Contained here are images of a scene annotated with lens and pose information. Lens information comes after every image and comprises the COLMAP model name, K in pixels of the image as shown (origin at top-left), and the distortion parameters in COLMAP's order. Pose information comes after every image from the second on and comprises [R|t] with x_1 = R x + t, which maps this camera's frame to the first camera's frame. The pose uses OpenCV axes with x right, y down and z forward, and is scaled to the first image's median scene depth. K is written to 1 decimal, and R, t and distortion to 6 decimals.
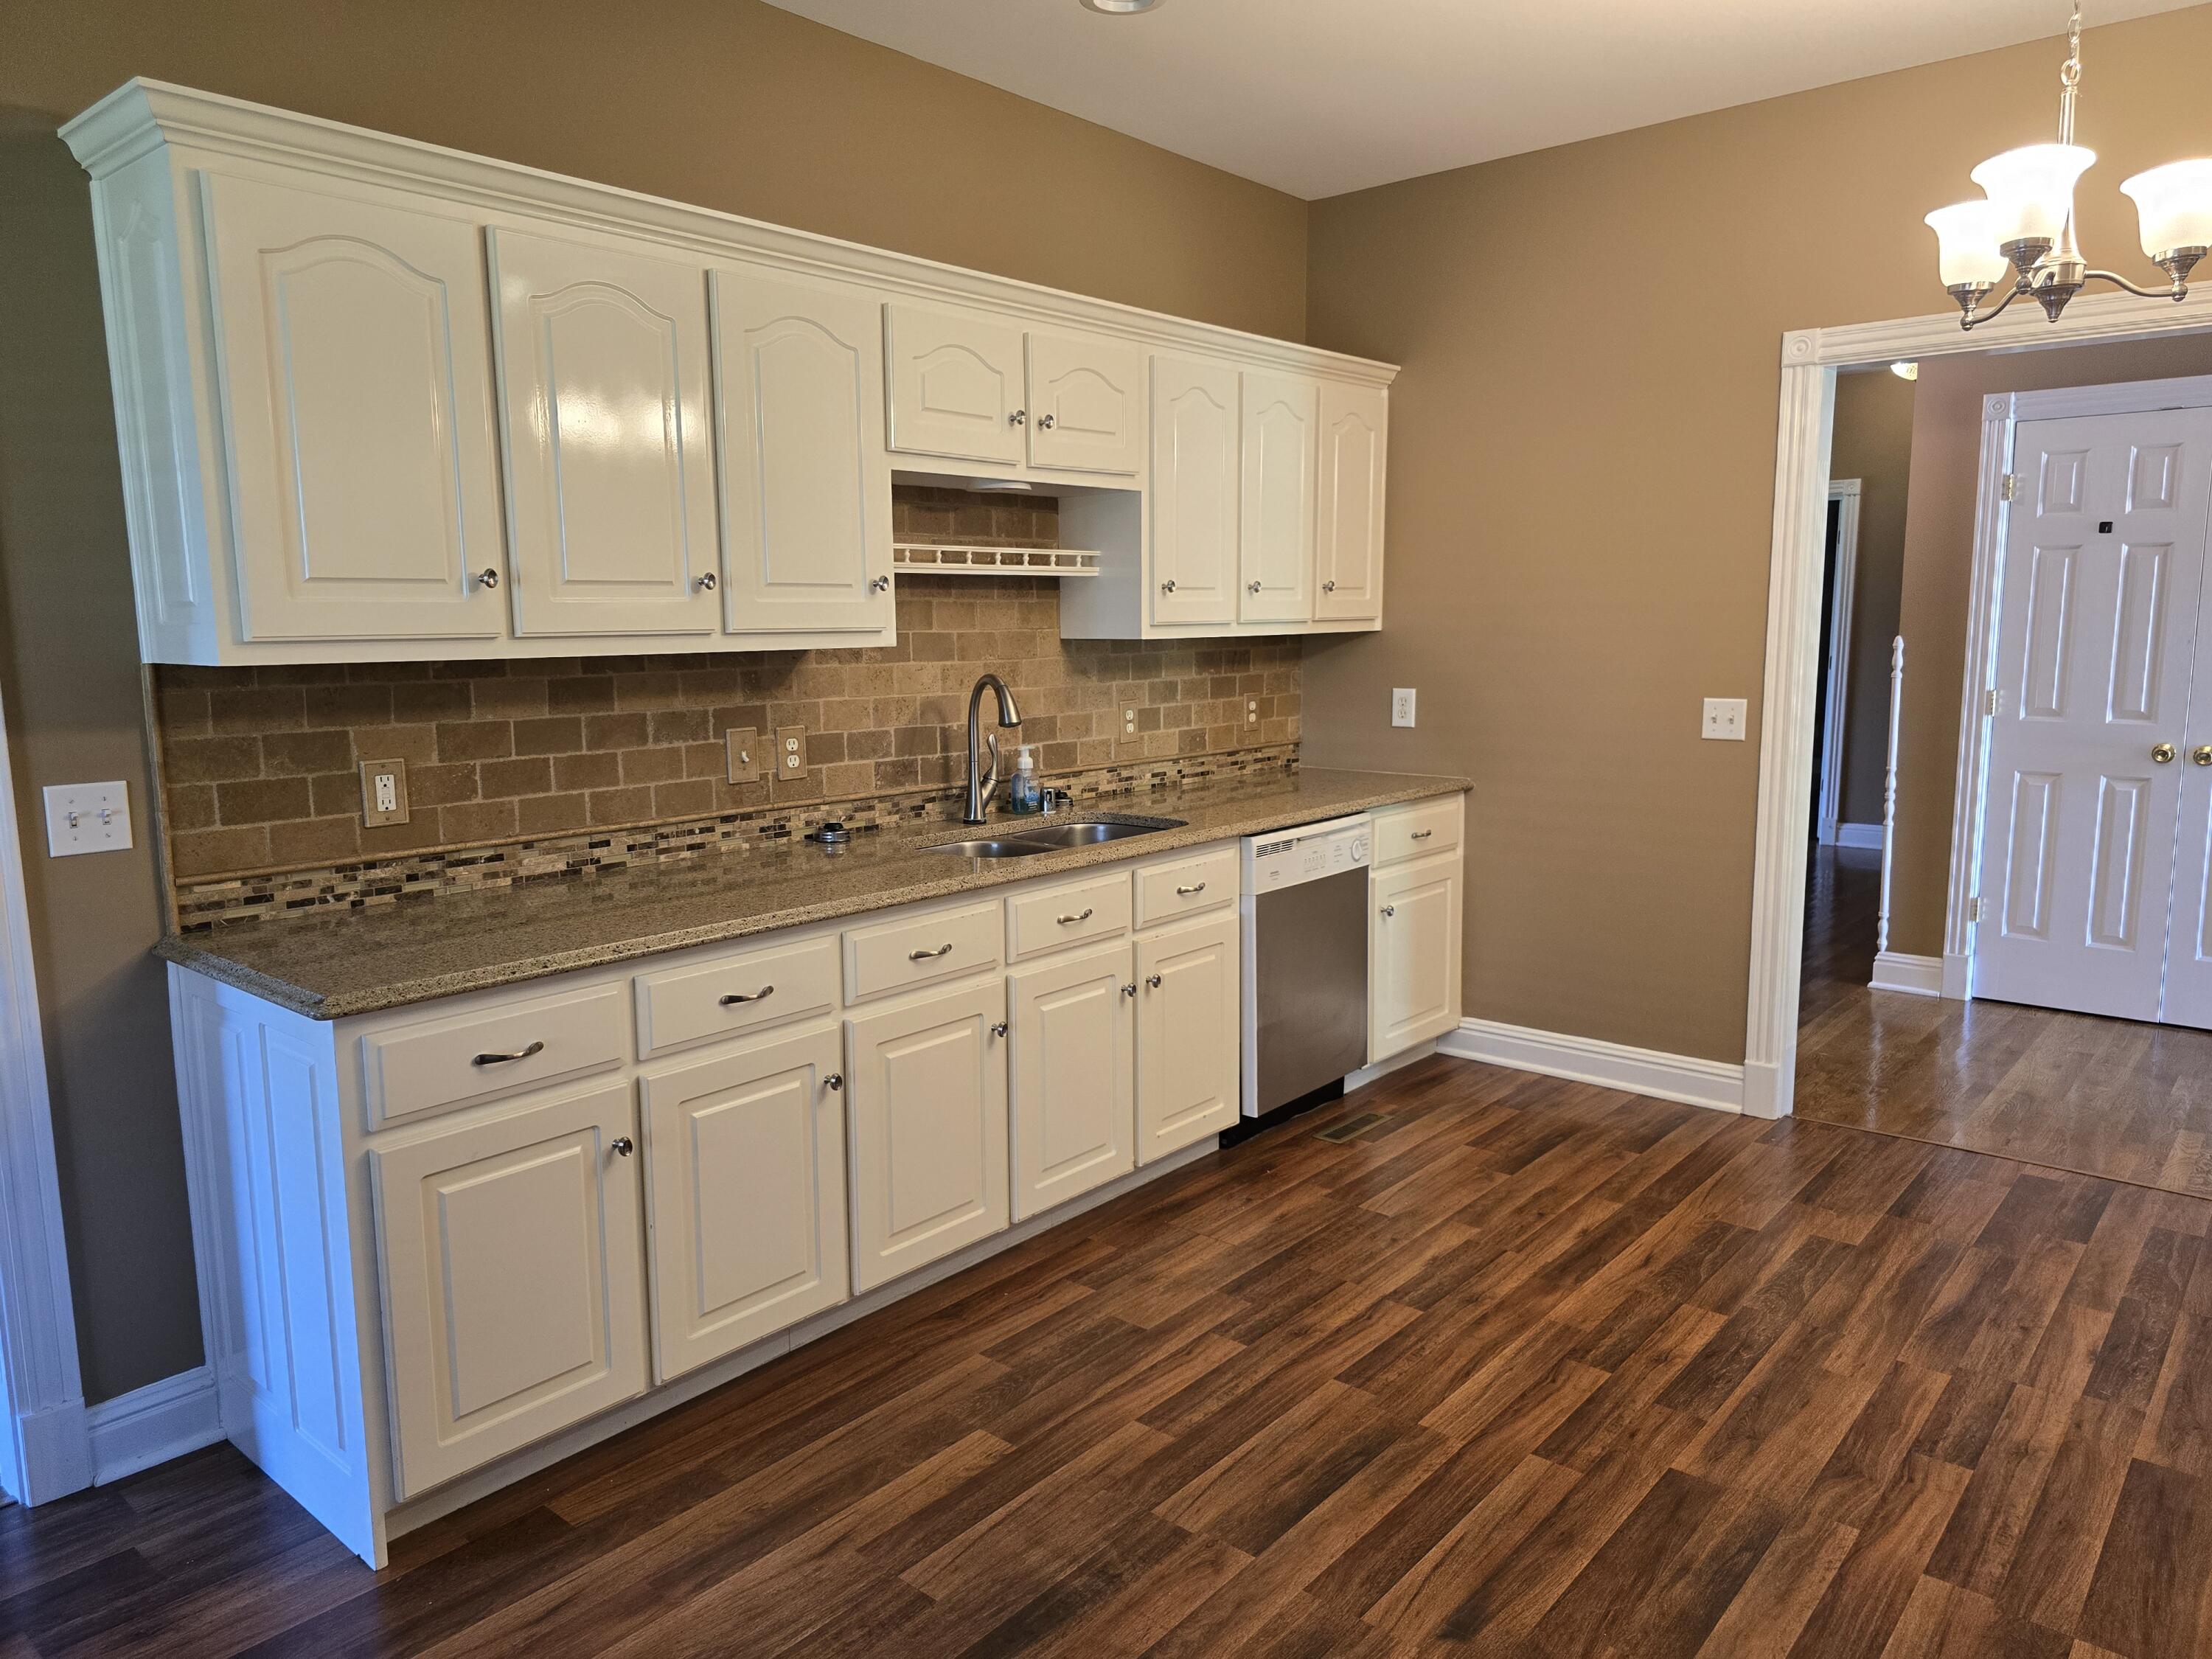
lens RADIAL K [[1492.6, 0, 1045.7], [0, 1492.6, 832.1], [0, 0, 1]] dist [0.005444, 0.000052]
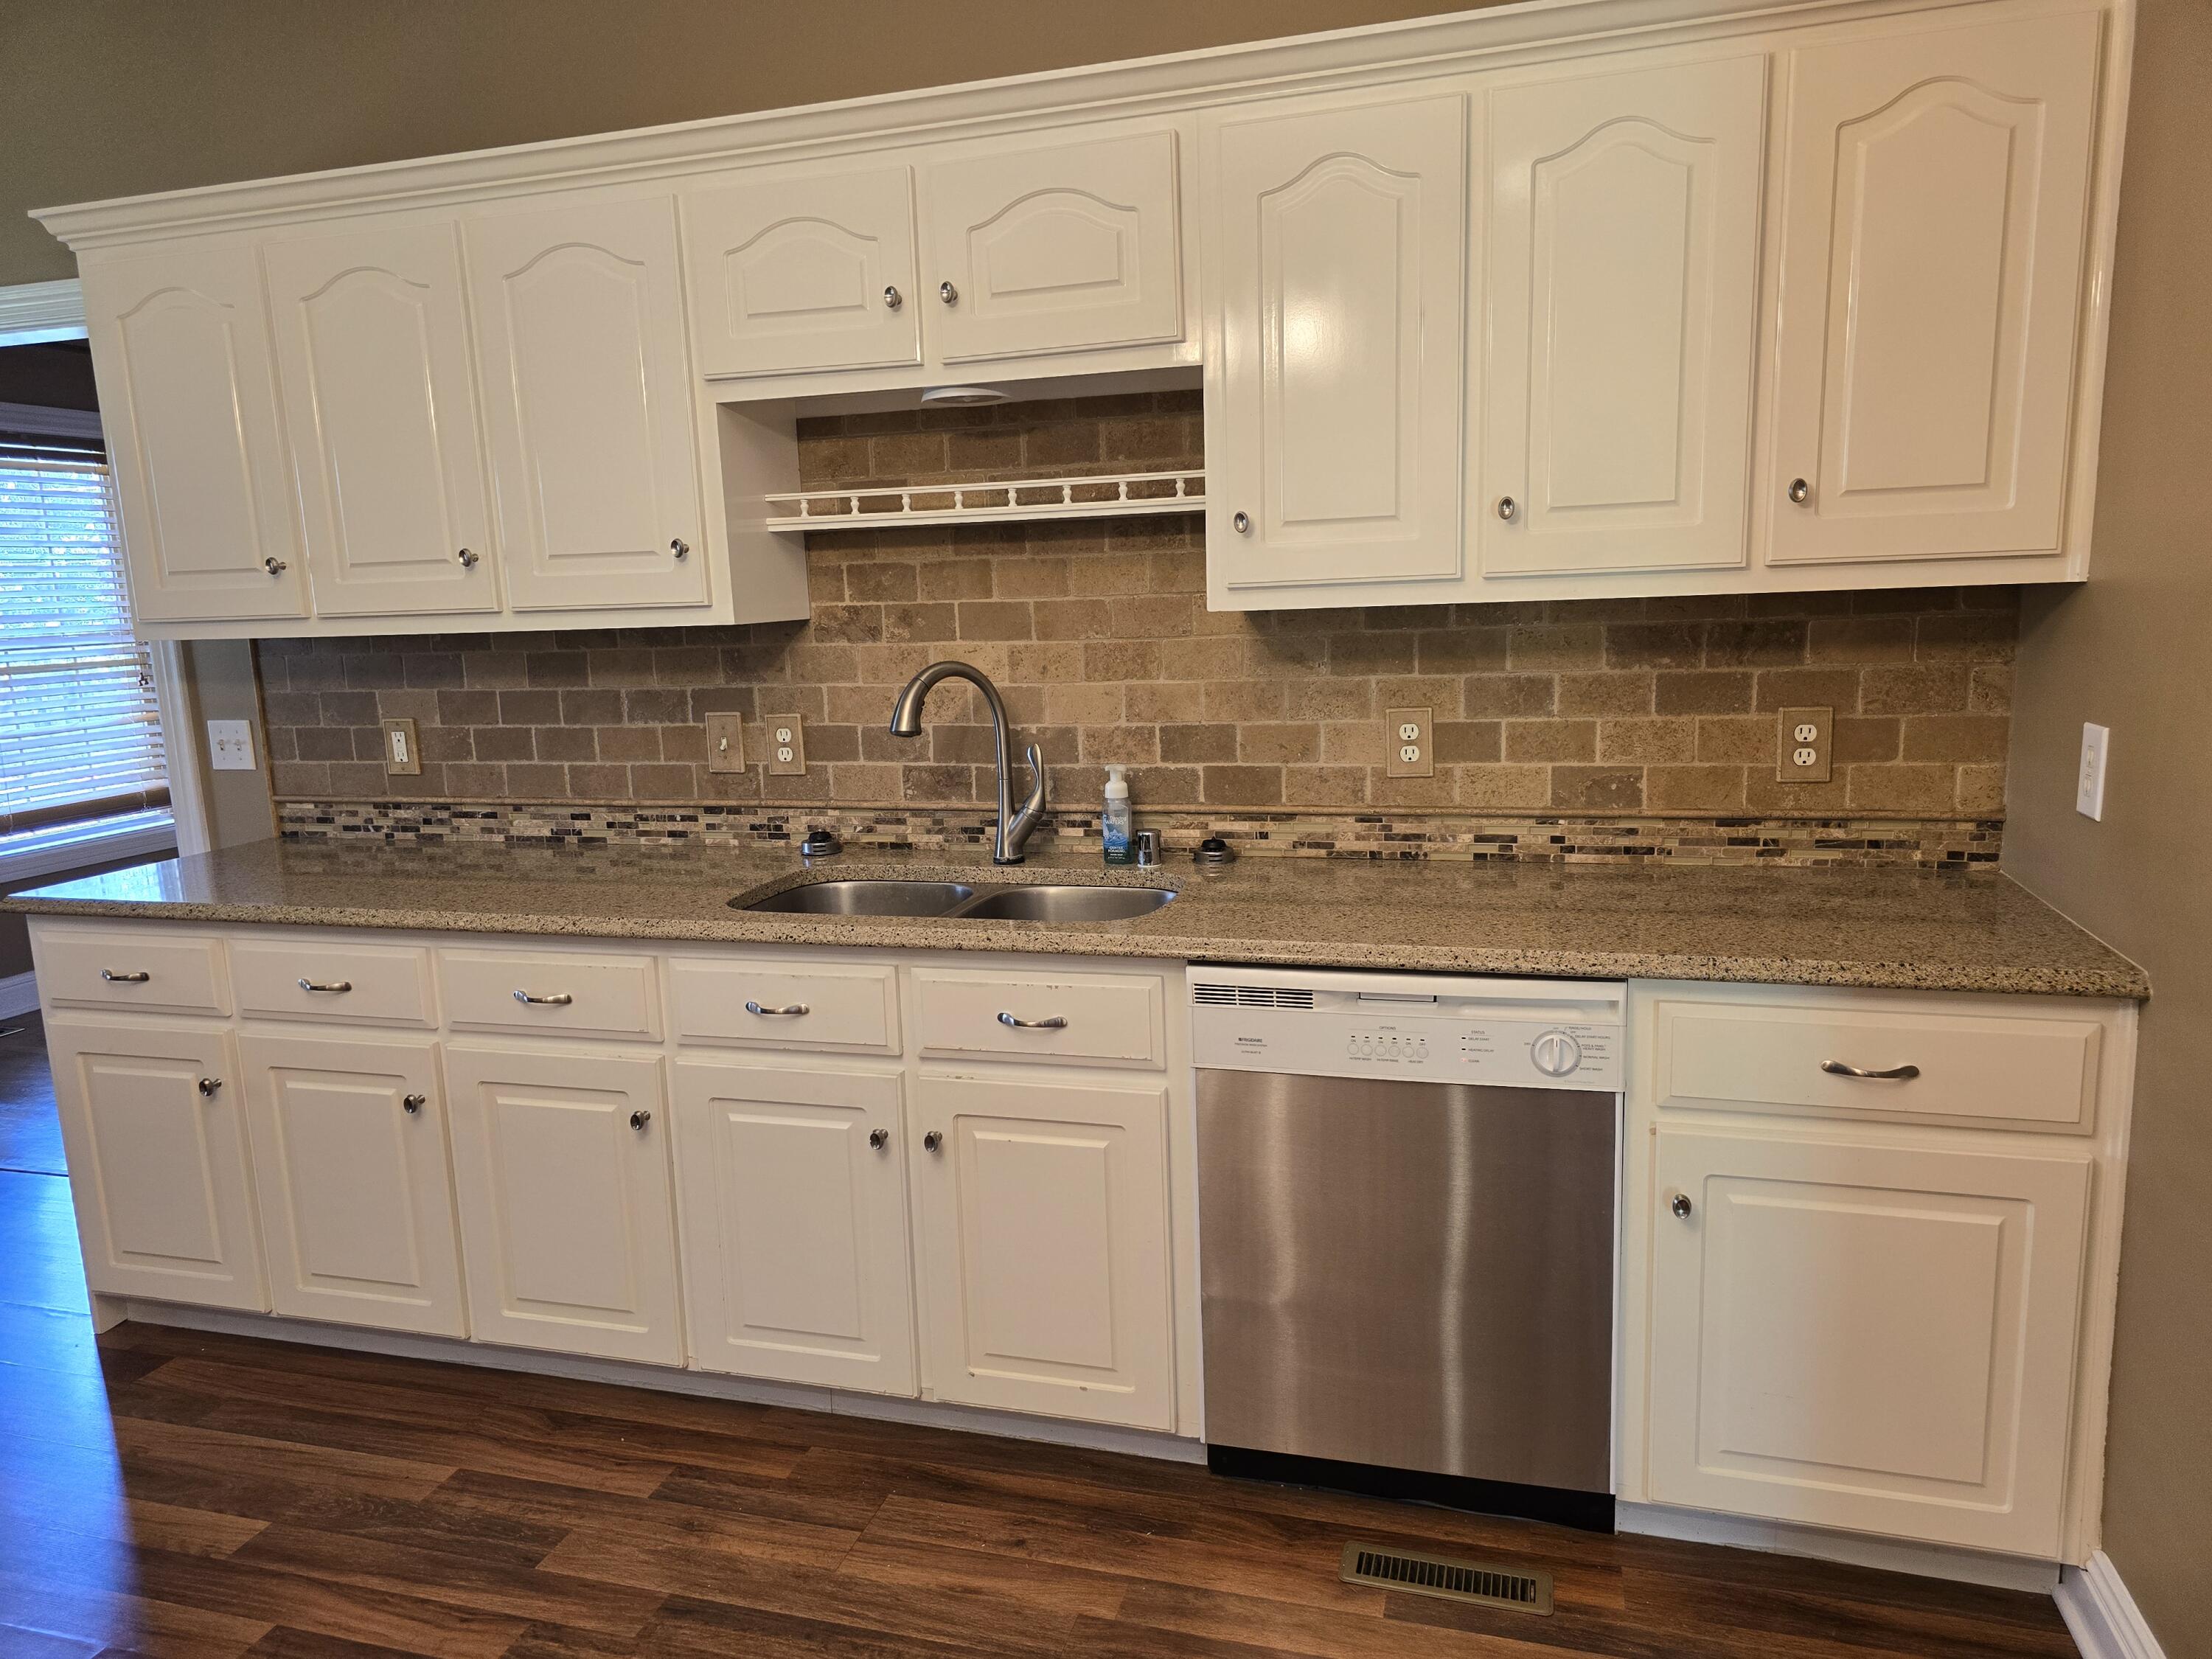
lens RADIAL K [[1490.0, 0, 1120.3], [0, 1490.0, 842.3], [0, 0, 1]] dist [0.045690, -0.041401]
pose [[0.420067, 0.152181, -0.894642, 0.716772], [-0.098265, 0.987670, 0.121867, -0.125621], [0.902157, 0.036719, 0.429842, 0.830218]]
